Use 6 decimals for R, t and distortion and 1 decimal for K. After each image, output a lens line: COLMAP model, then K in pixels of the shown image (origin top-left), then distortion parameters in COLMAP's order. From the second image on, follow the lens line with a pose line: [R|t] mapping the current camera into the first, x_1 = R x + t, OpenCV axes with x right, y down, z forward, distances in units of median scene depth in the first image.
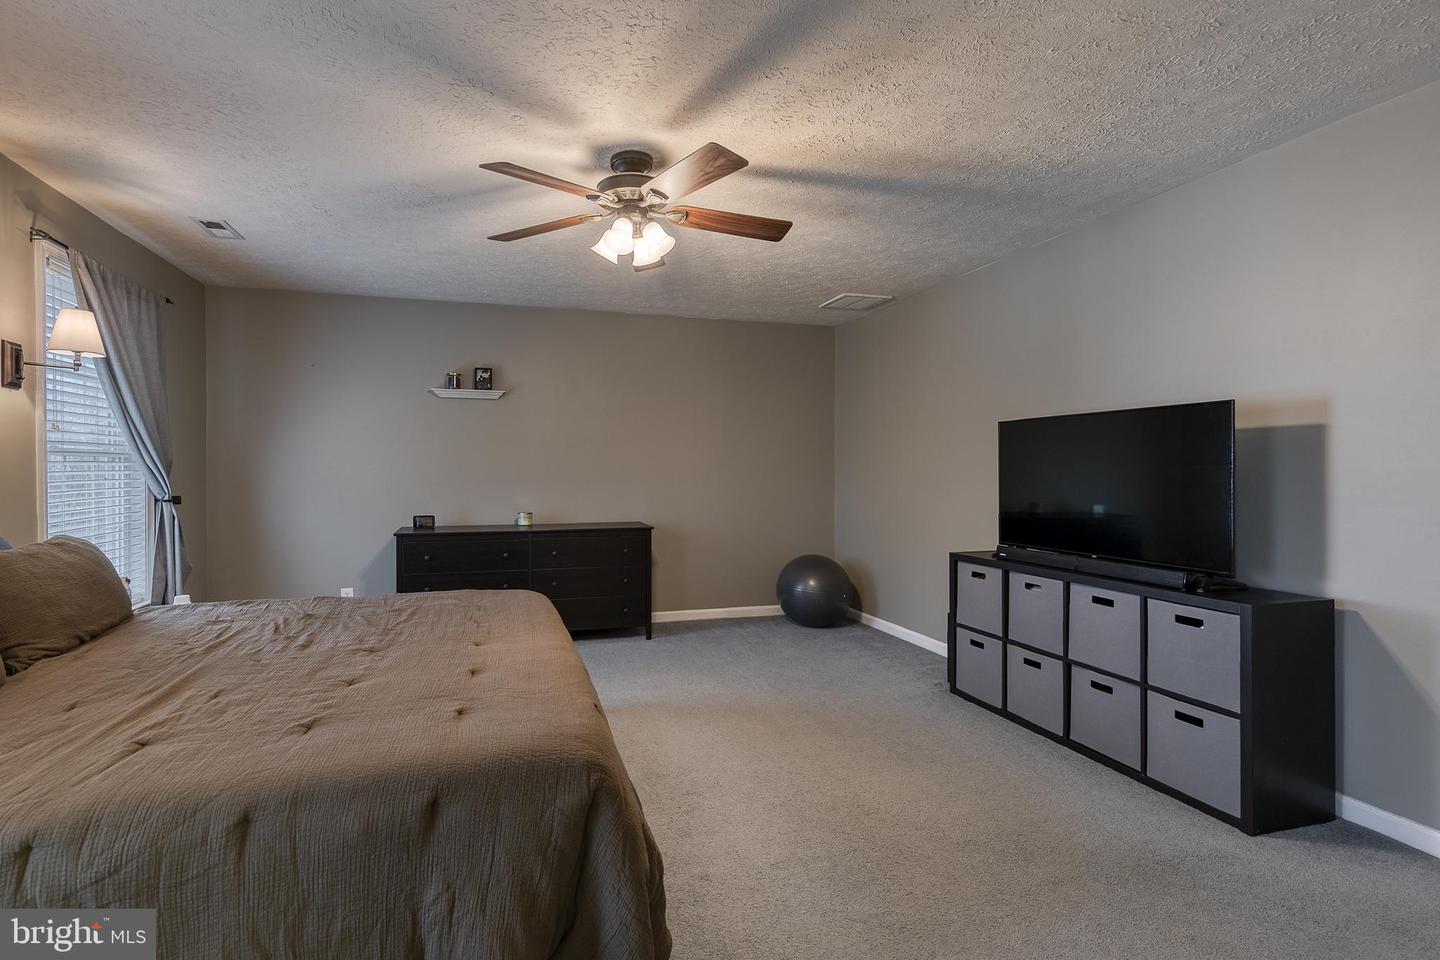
lens RADIAL K [[649.3, 0, 682.3], [0, 649.3, 466.6], [0, 0, 1]] dist [0.004060, 0.000239]
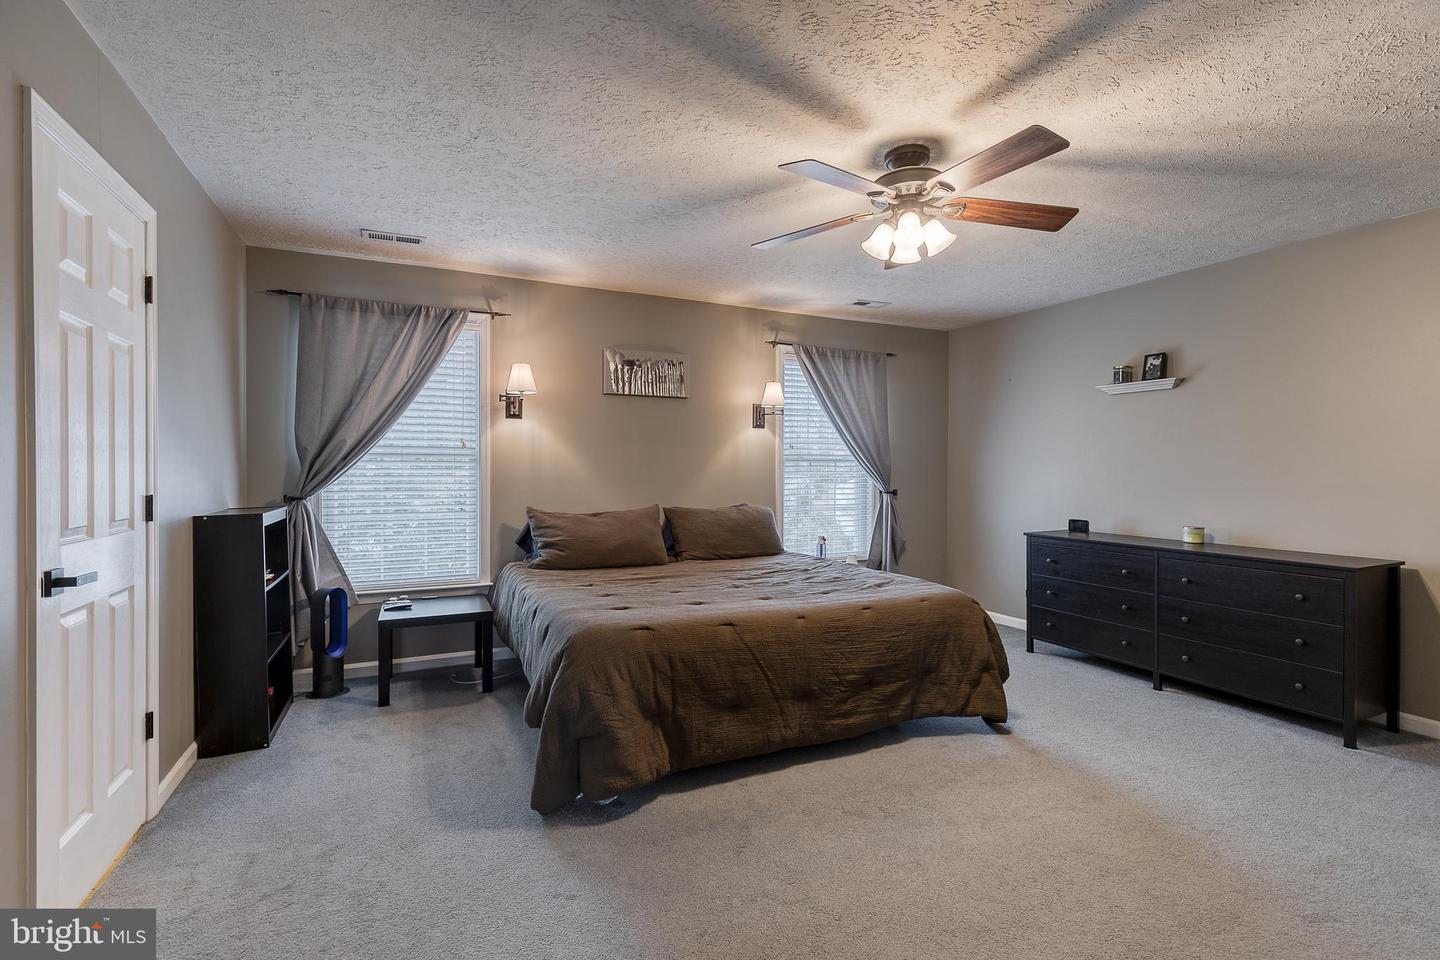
lens RADIAL K [[649.3, 0, 717.8], [0, 649.3, 476.3], [0, 0, 1]] dist [0.004060, 0.000239]
pose [[0.173663, 0.009983, -0.984754, 0.475829], [-0.001335, 0.999950, 0.009902, 0.001729], [0.984804, -0.000405, 0.173668, 0.310347]]
